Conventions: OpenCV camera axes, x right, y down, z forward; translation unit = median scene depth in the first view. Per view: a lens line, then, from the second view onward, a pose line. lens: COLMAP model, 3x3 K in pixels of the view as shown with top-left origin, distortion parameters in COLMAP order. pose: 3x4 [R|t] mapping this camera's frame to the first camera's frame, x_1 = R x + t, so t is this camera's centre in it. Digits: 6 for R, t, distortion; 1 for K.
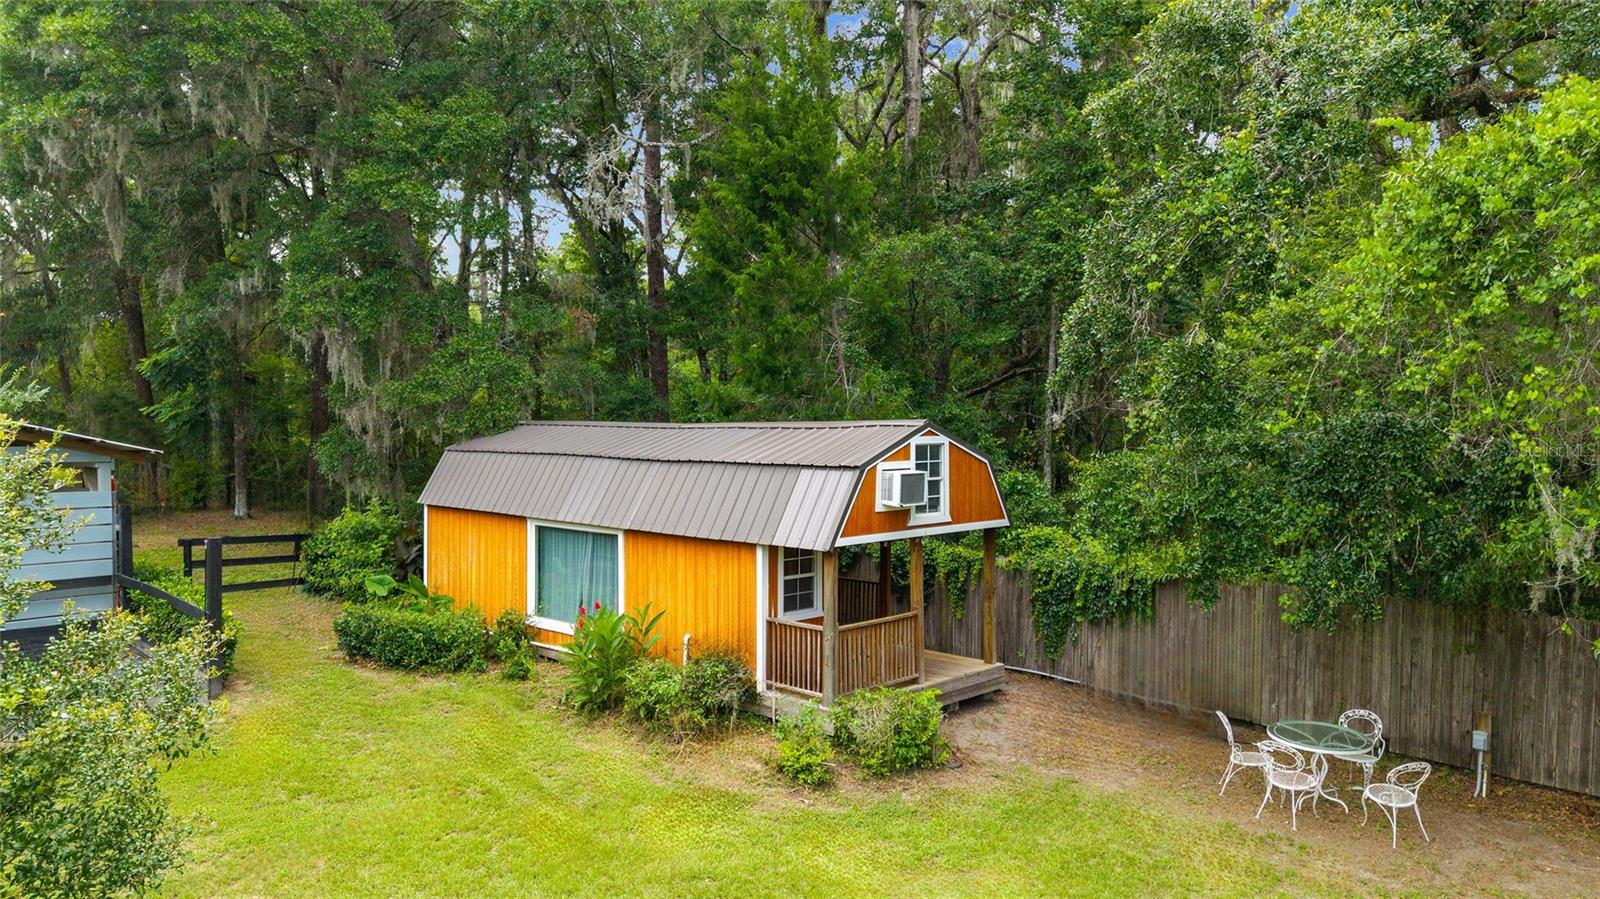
lens RADIAL K [[1047.2, 0, 809.1], [0, 1047.2, 456.5], [0, 0, 1]] dist [0.036675, -0.037967]
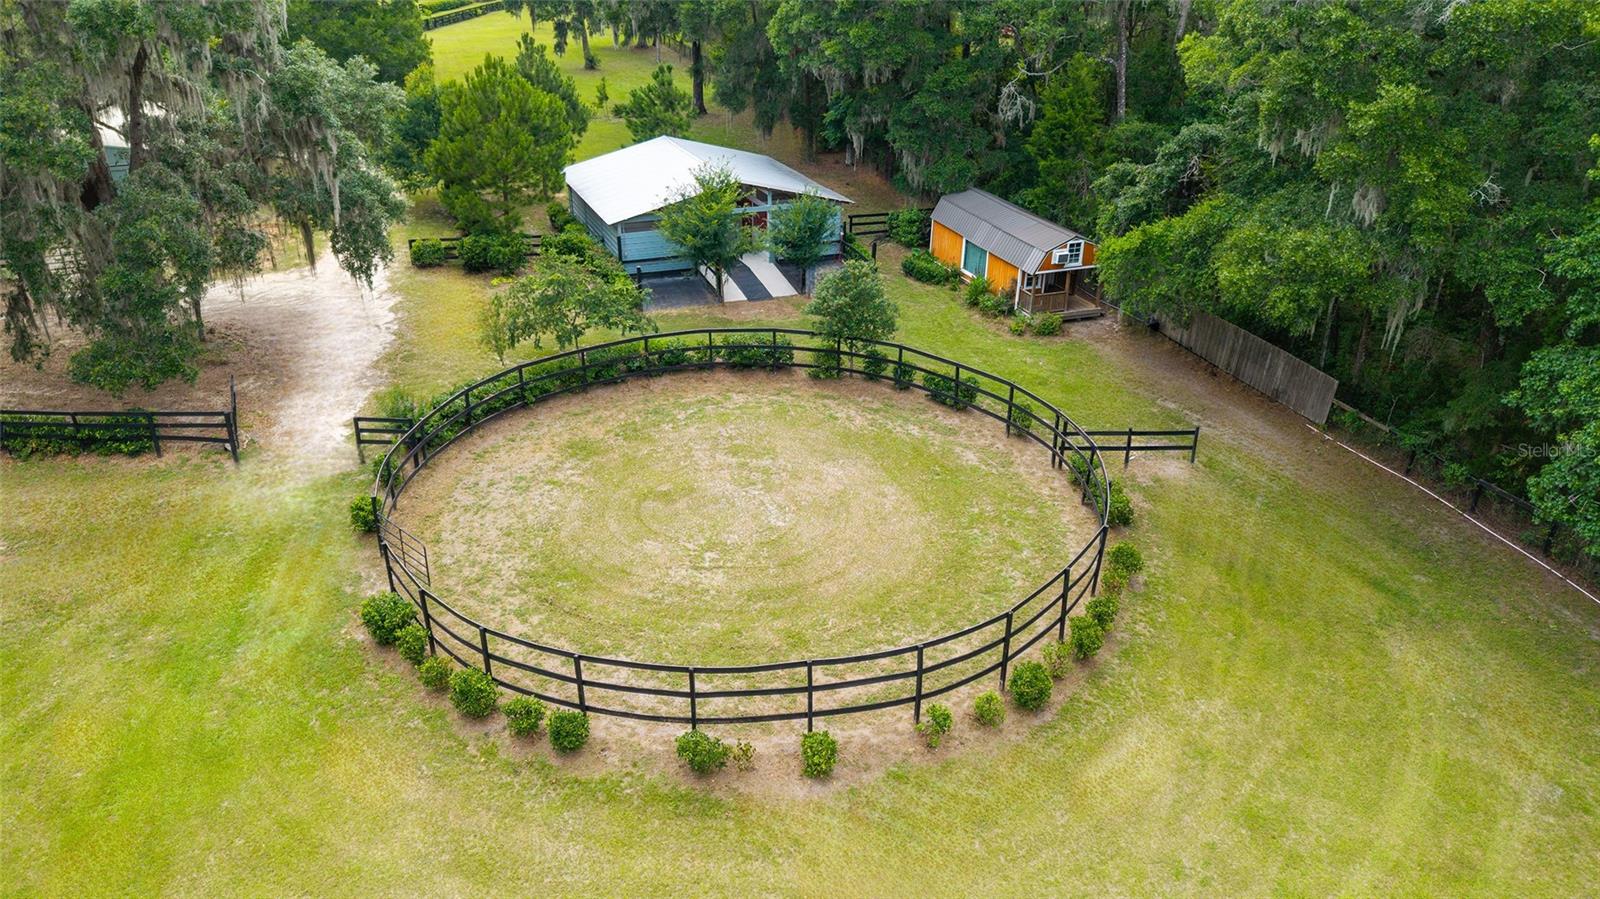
lens RADIAL K [[1047.2, 0, 809.1], [0, 1047.2, 456.5], [0, 0, 1]] dist [0.036675, -0.037967]
pose [[0.893850, 0.213397, -0.394327, 0.730370], [-0.028625, 0.904842, 0.424783, -0.706717], [0.447452, -0.368405, 0.814902, -2.088692]]
